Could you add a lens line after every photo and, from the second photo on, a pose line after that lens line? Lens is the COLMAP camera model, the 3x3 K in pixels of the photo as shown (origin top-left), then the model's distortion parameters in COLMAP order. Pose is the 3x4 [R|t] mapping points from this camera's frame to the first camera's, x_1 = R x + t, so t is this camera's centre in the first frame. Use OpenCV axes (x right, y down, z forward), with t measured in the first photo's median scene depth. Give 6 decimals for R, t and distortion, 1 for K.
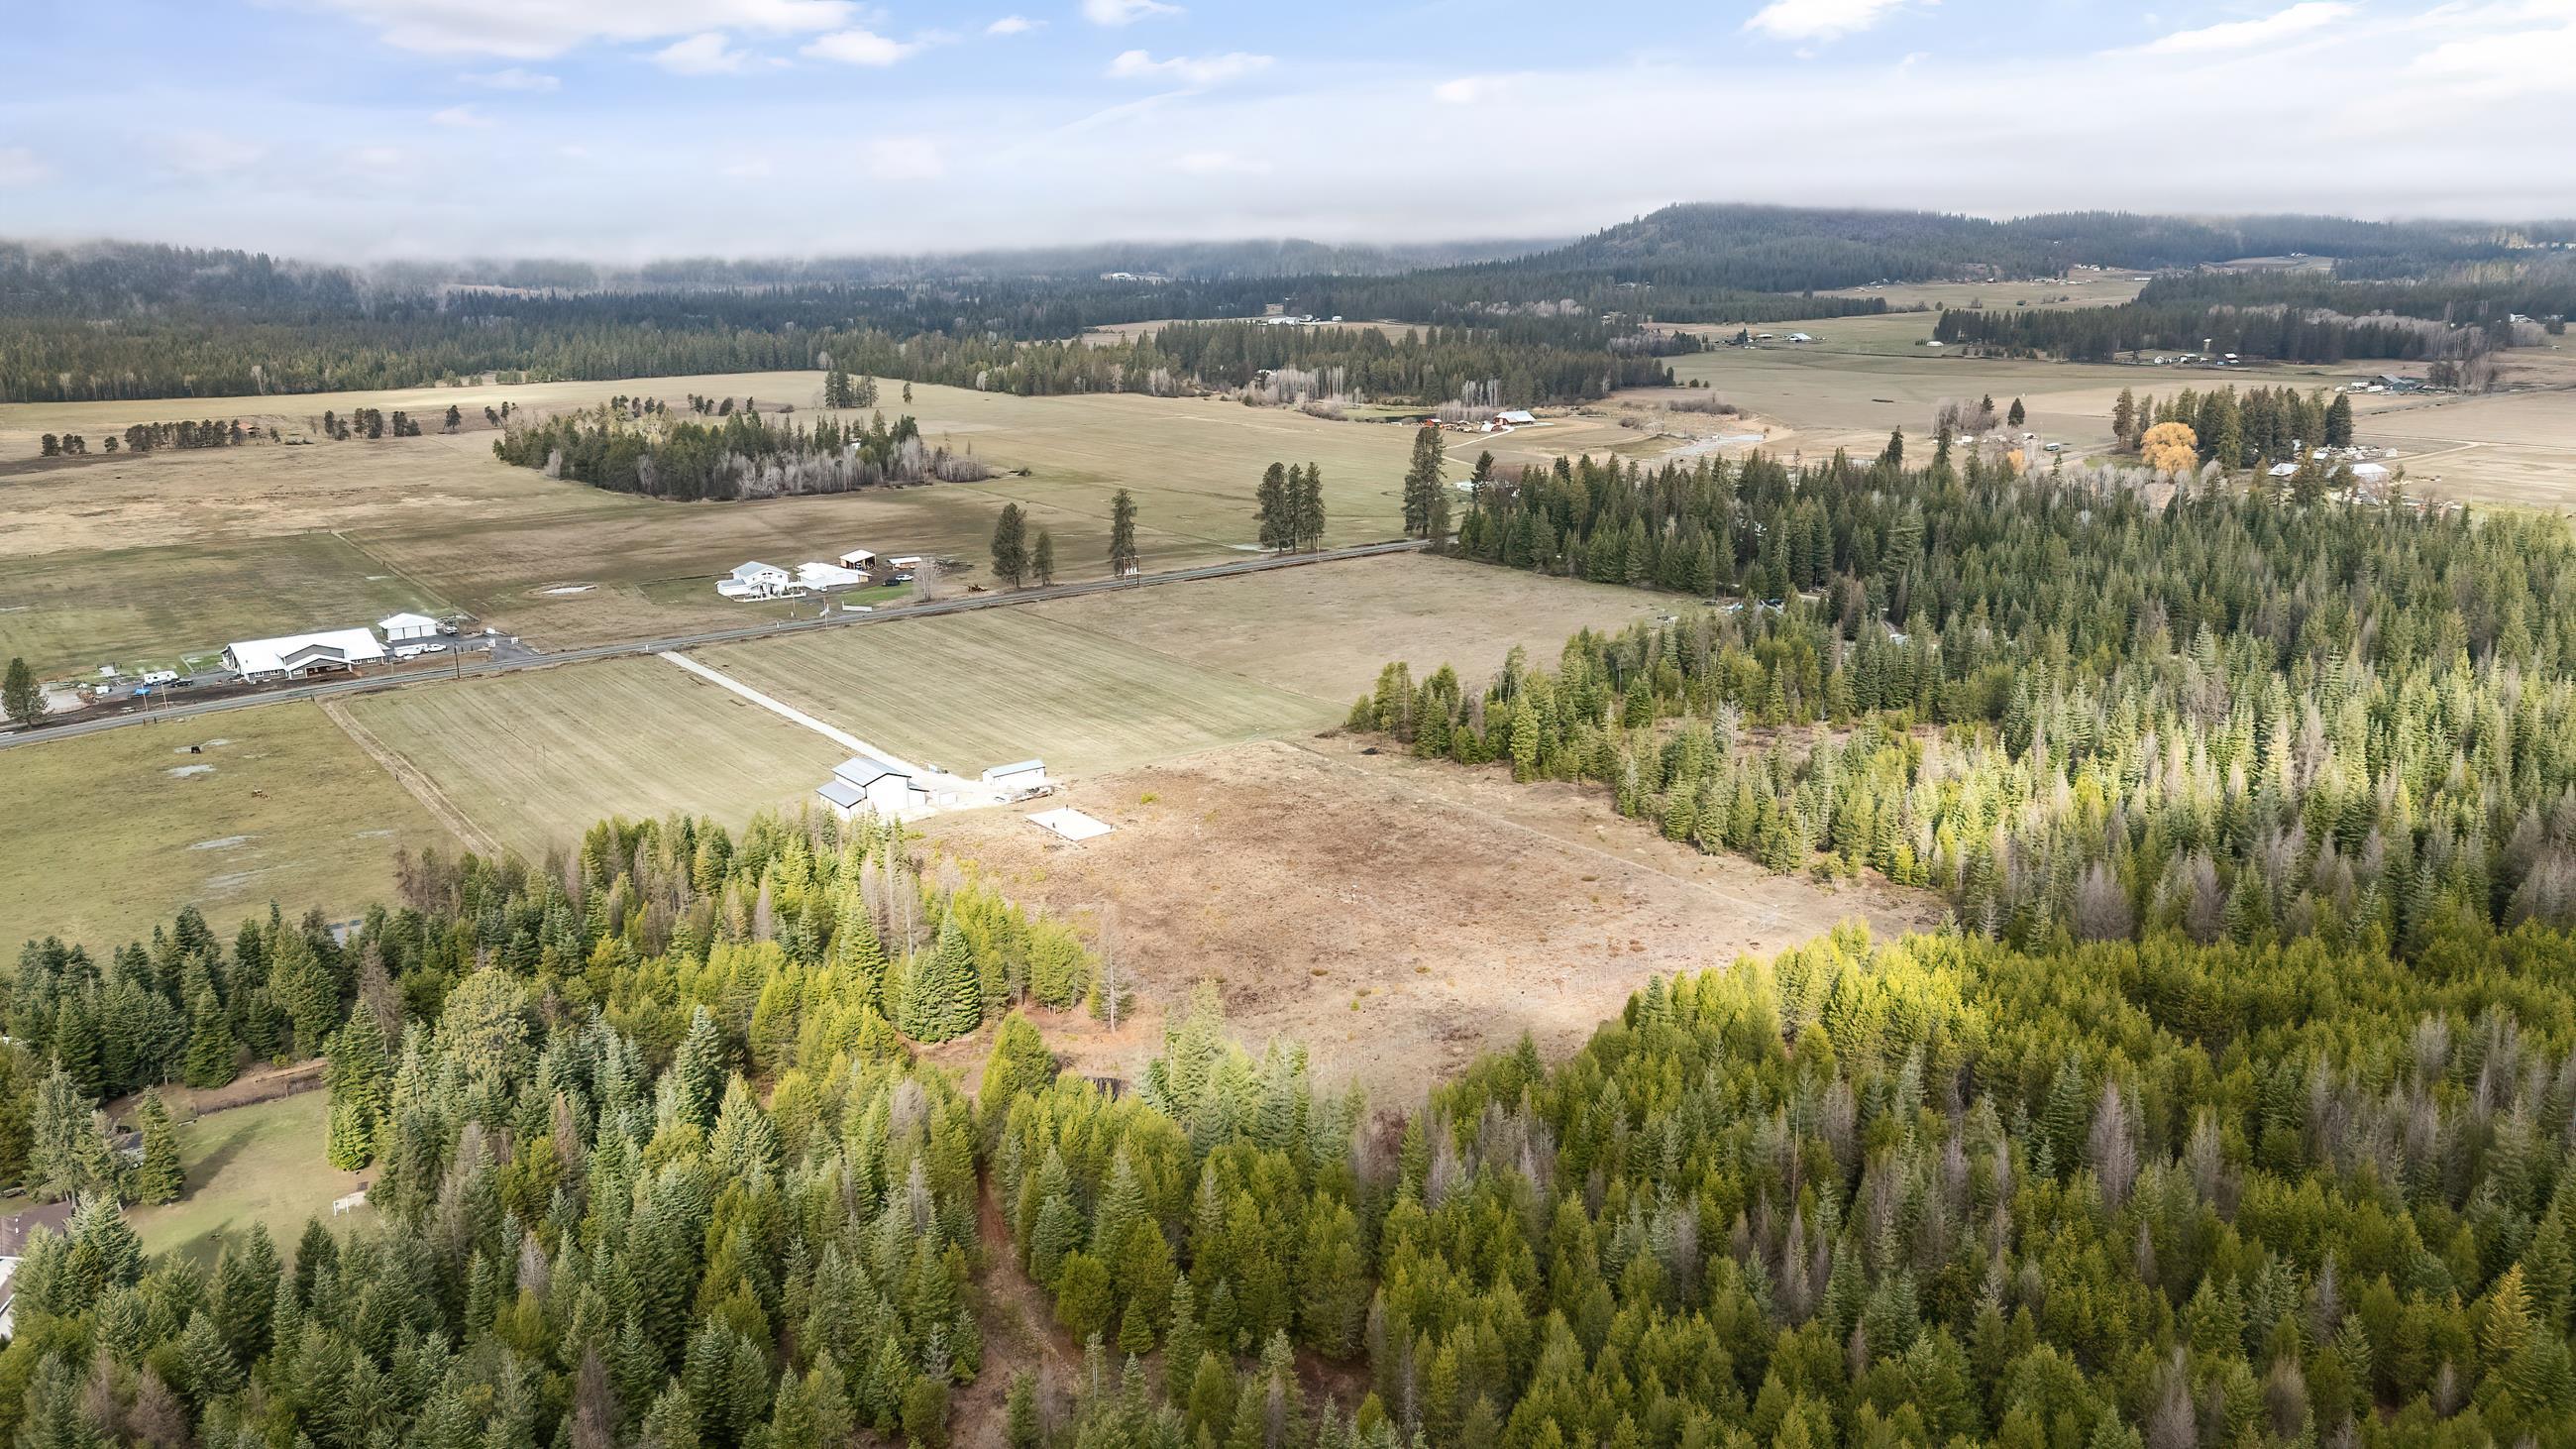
lens RADIAL K [[1889.4, 0, 1297.3], [0, 1889.4, 740.0], [0, 0, 1]] dist [0.076666, -0.061492]
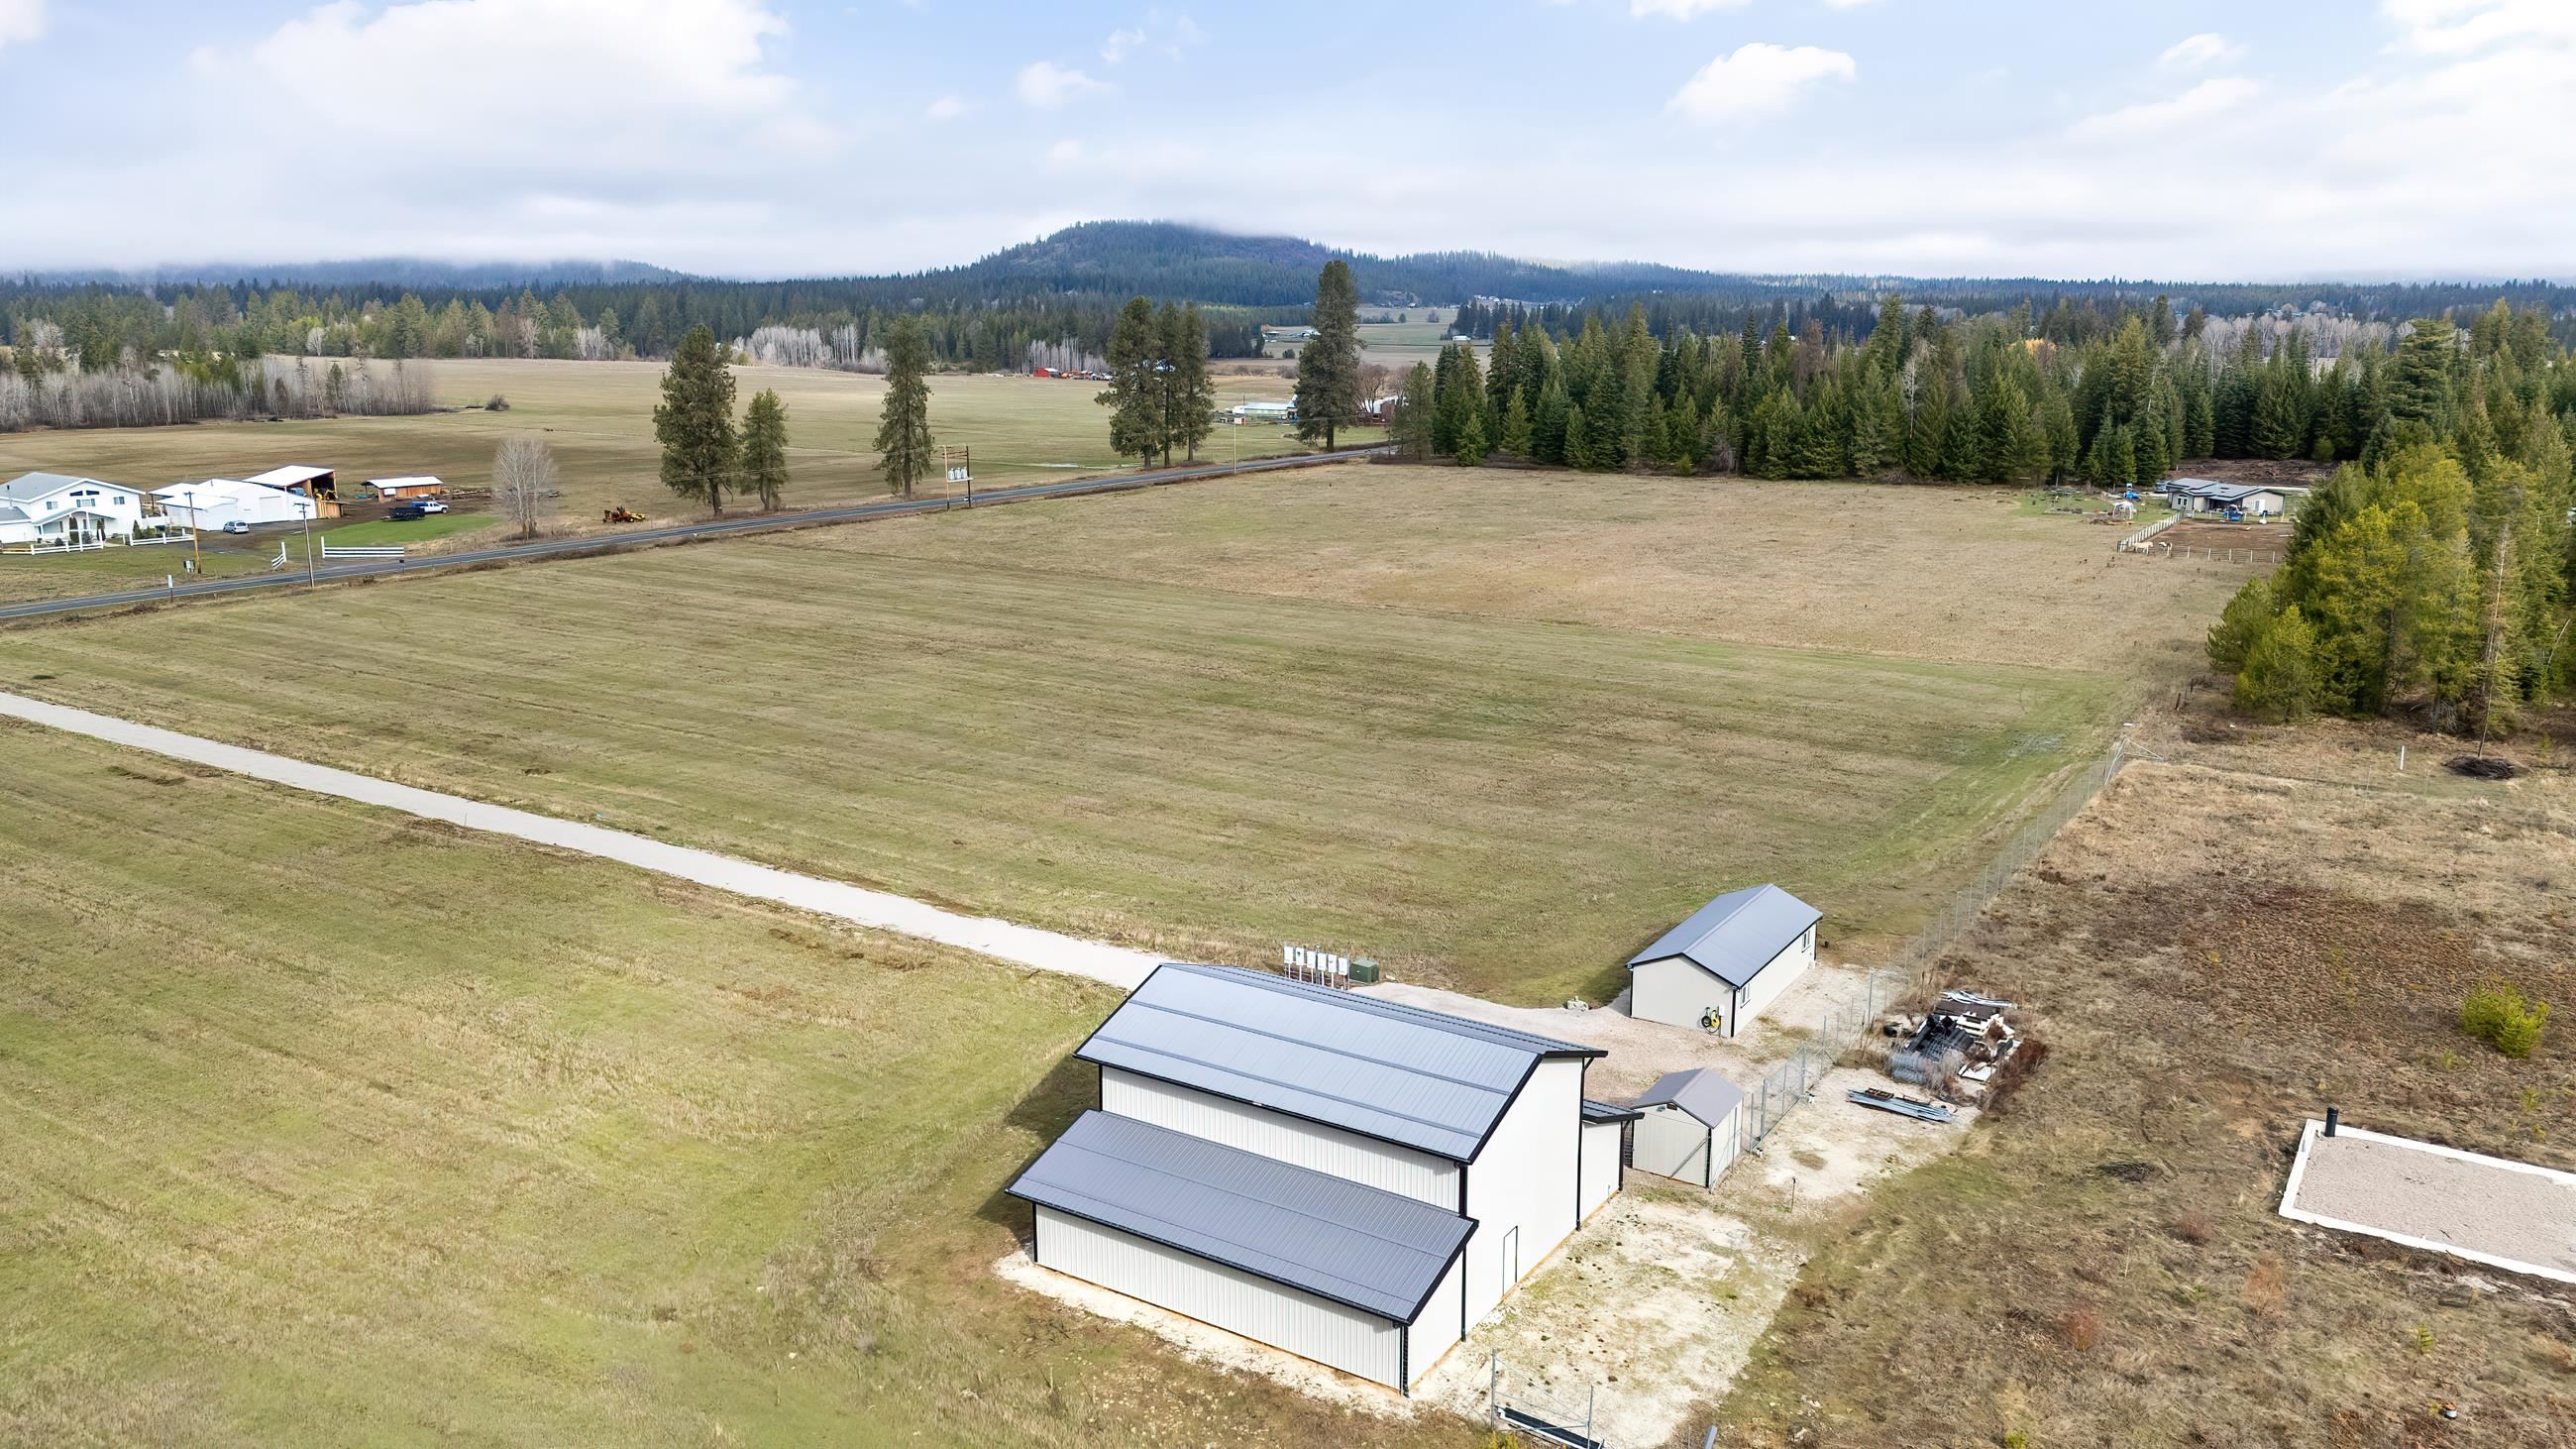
lens RADIAL K [[1889.4, 0, 1291.5], [0, 1889.4, 716.8], [0, 0, 1]] dist [0.076666, -0.061492]
pose [[0.939274, -0.056377, 0.338505, -0.098949], [0.071943, 0.996843, -0.033603, -0.002380], [-0.335542, 0.055916, 0.940364, 0.288403]]
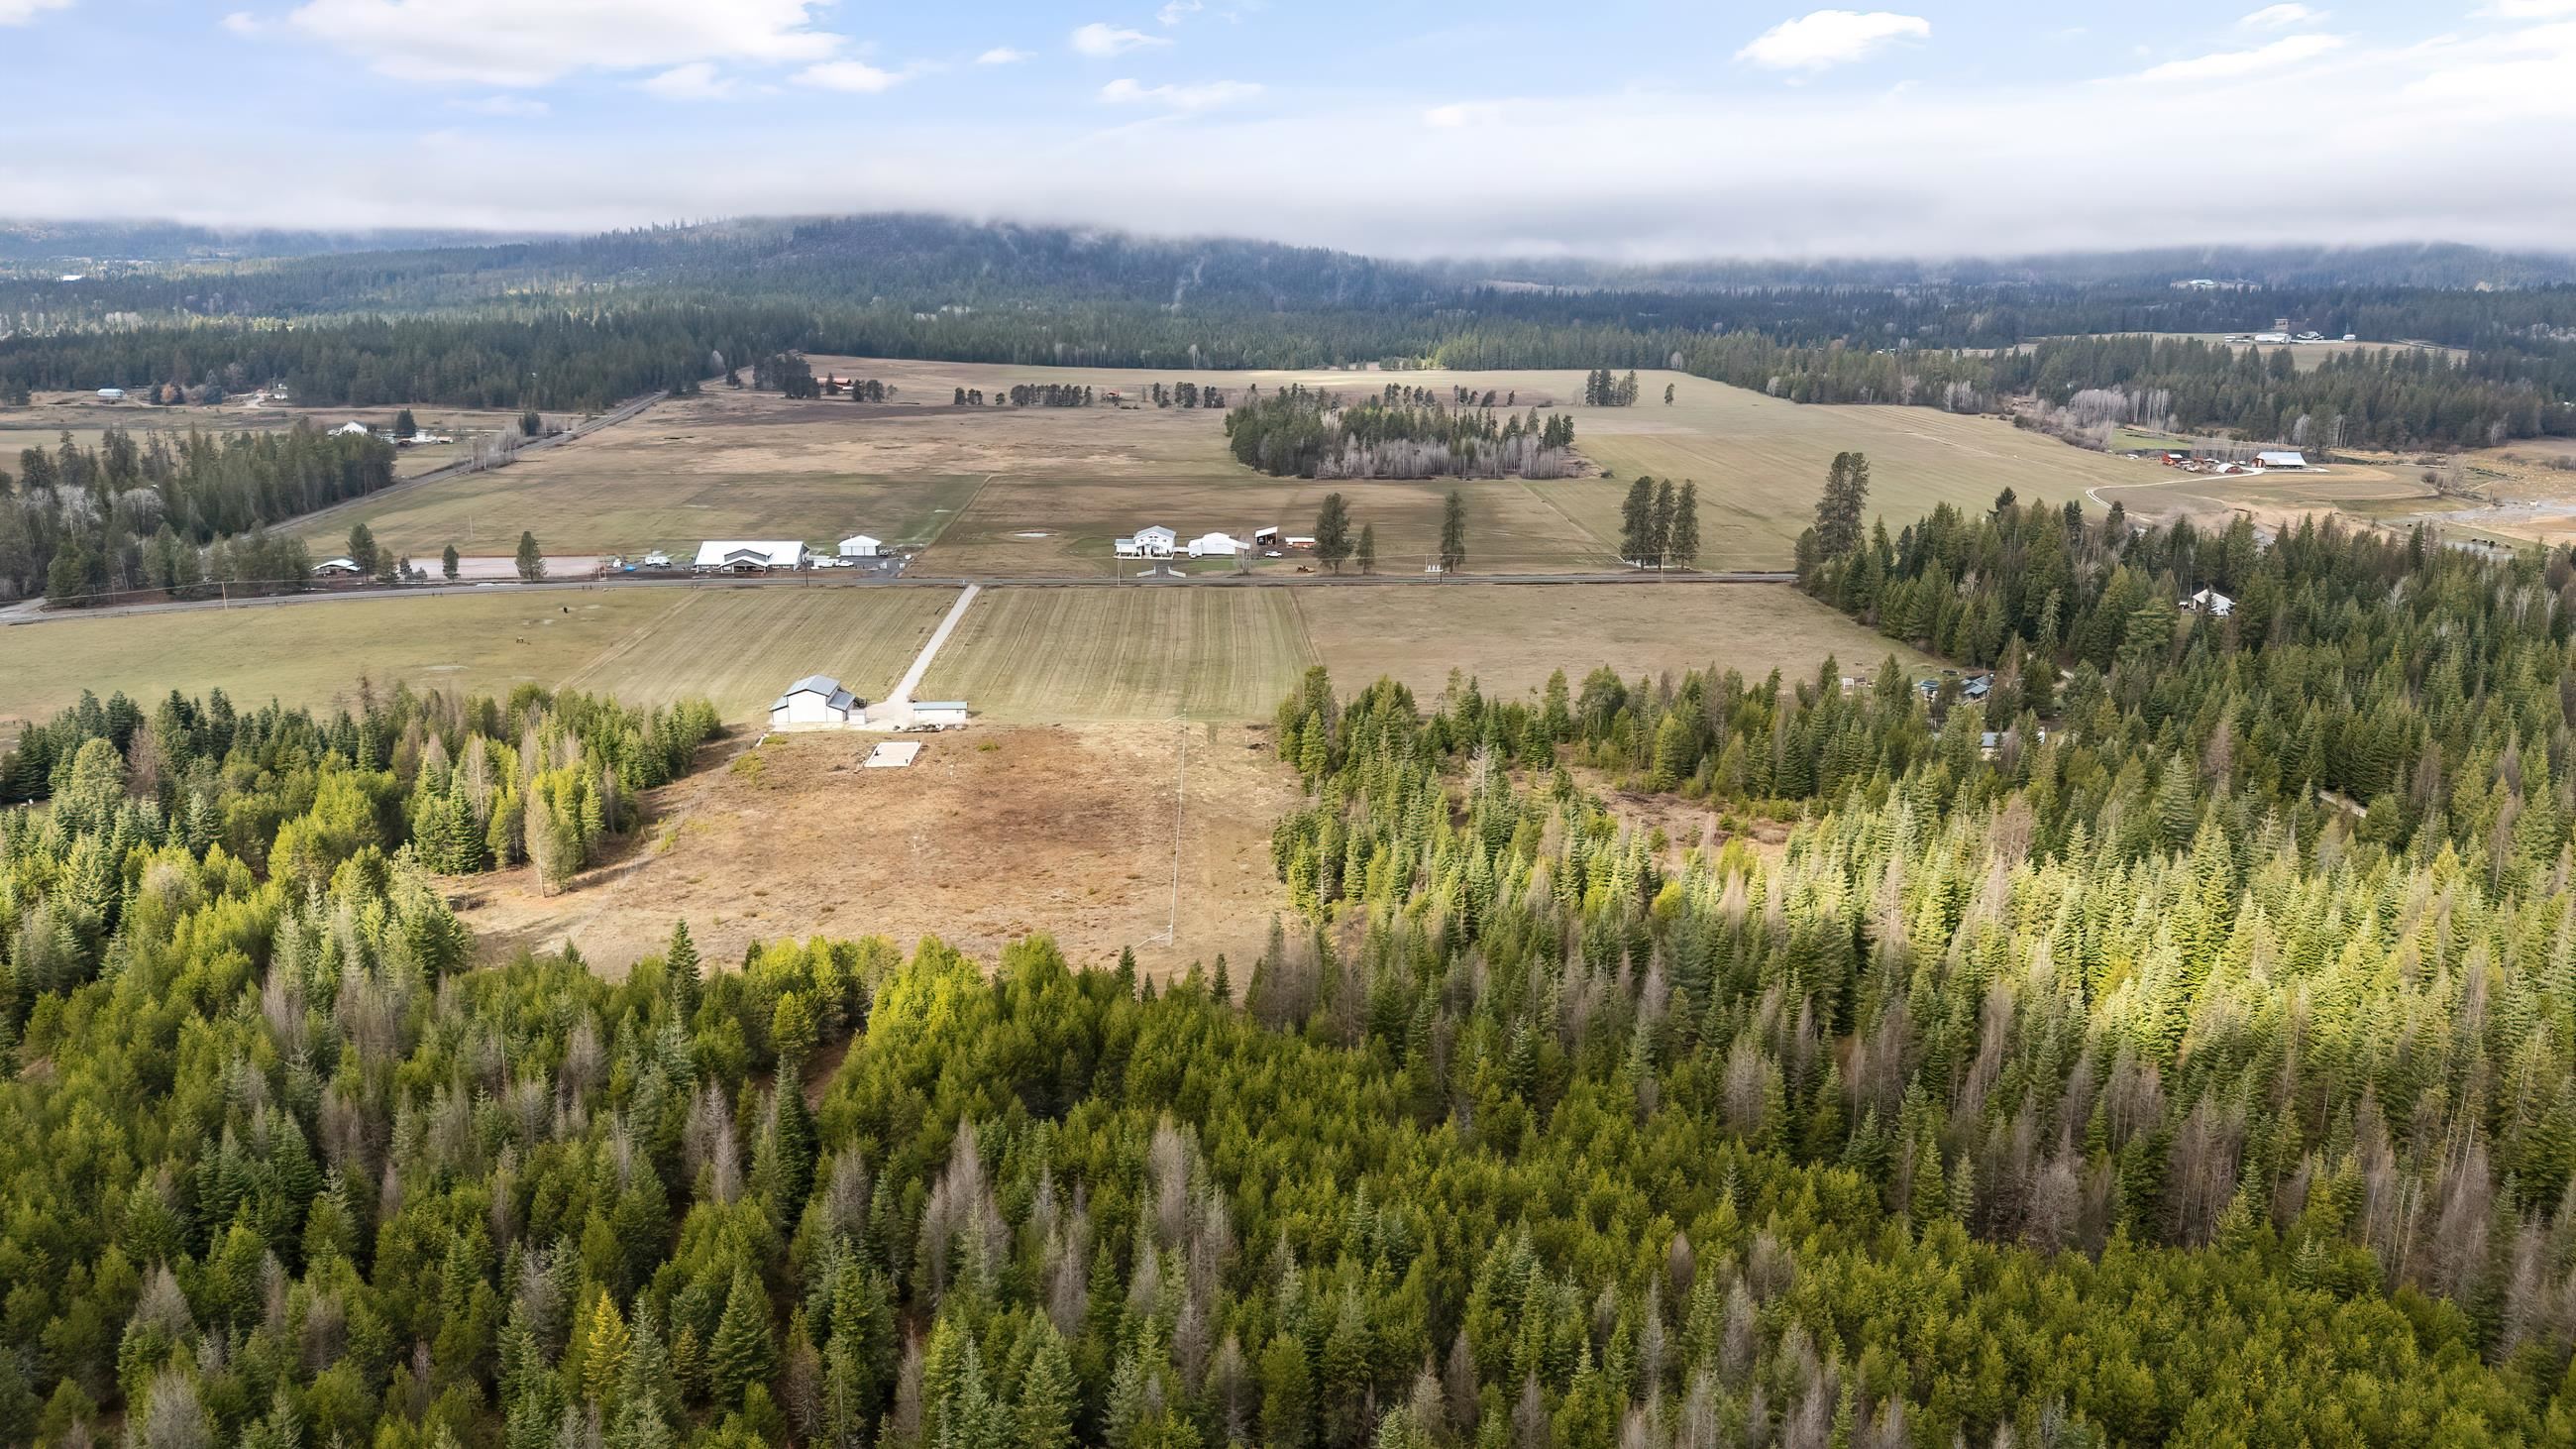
lens RADIAL K [[1889.4, 0, 1280.6], [0, 1889.4, 722.7], [0, 0, 1]] dist [0.076666, -0.061492]
pose [[0.831964, 0.152087, -0.533578, 0.225020], [-0.157004, 0.986923, 0.036503, -0.017540], [0.532152, 0.053405, 0.844963, 0.055558]]
